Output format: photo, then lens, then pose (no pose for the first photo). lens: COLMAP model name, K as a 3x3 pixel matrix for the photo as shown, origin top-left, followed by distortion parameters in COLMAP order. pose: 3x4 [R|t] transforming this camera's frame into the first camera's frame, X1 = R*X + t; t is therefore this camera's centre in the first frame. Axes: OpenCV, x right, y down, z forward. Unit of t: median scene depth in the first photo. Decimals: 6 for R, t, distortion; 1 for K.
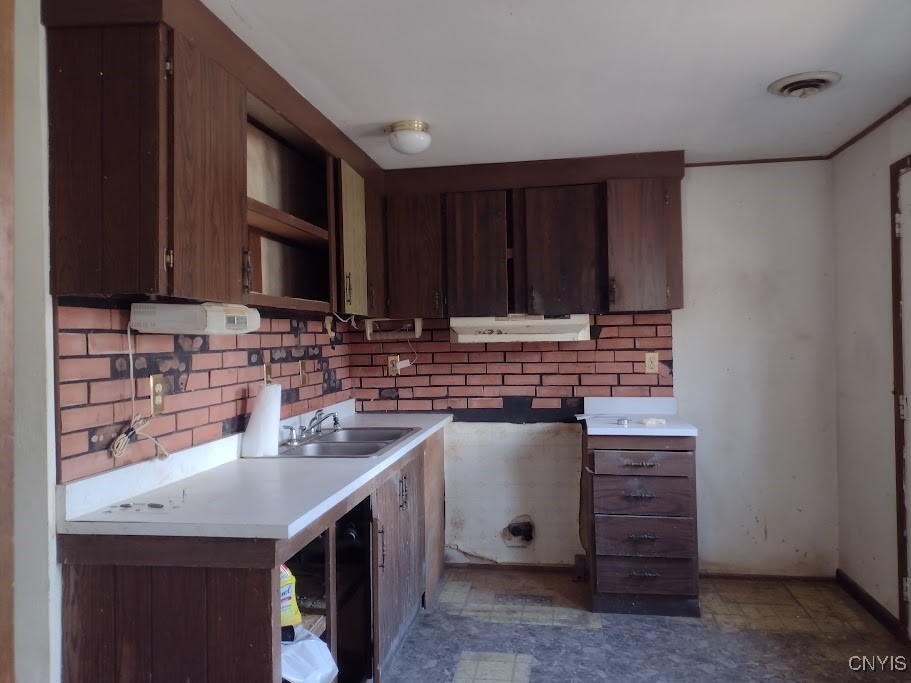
lens RADIAL K [[677.9, 0, 459.2], [0, 677.9, 340.2], [0, 0, 1]] dist [0.075753, -0.090675]
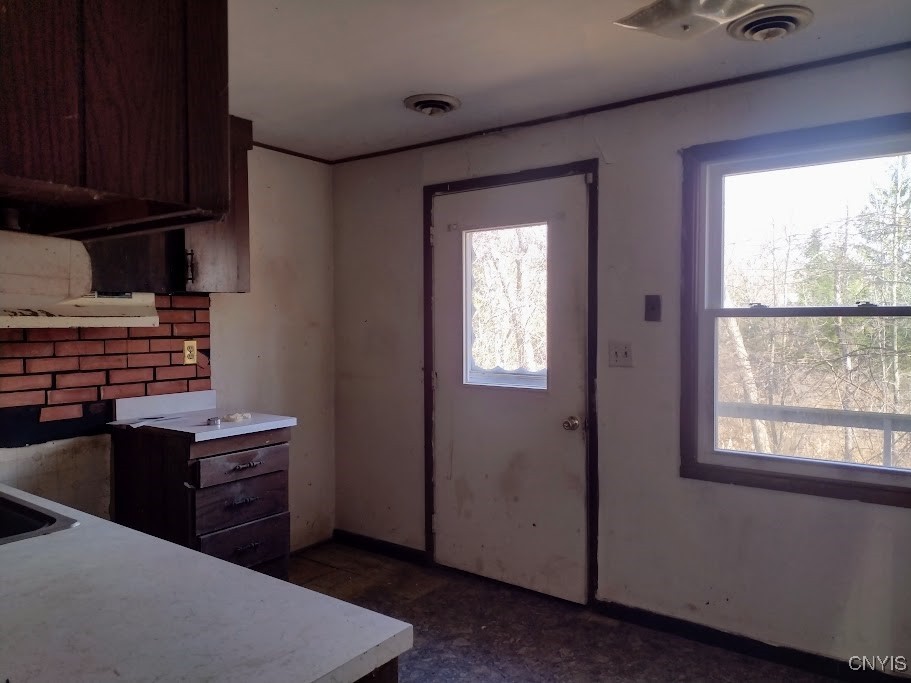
lens RADIAL K [[666.5, 0, 455.5], [0, 666.5, 341.5], [0, 0, 1]] dist [0.087601, -0.086971]
pose [[0.467103, -0.013889, 0.884094, -0.322049], [-0.002499, 0.999852, 0.017027, 0.003648], [-0.884199, -0.010162, 0.466999, 0.297717]]
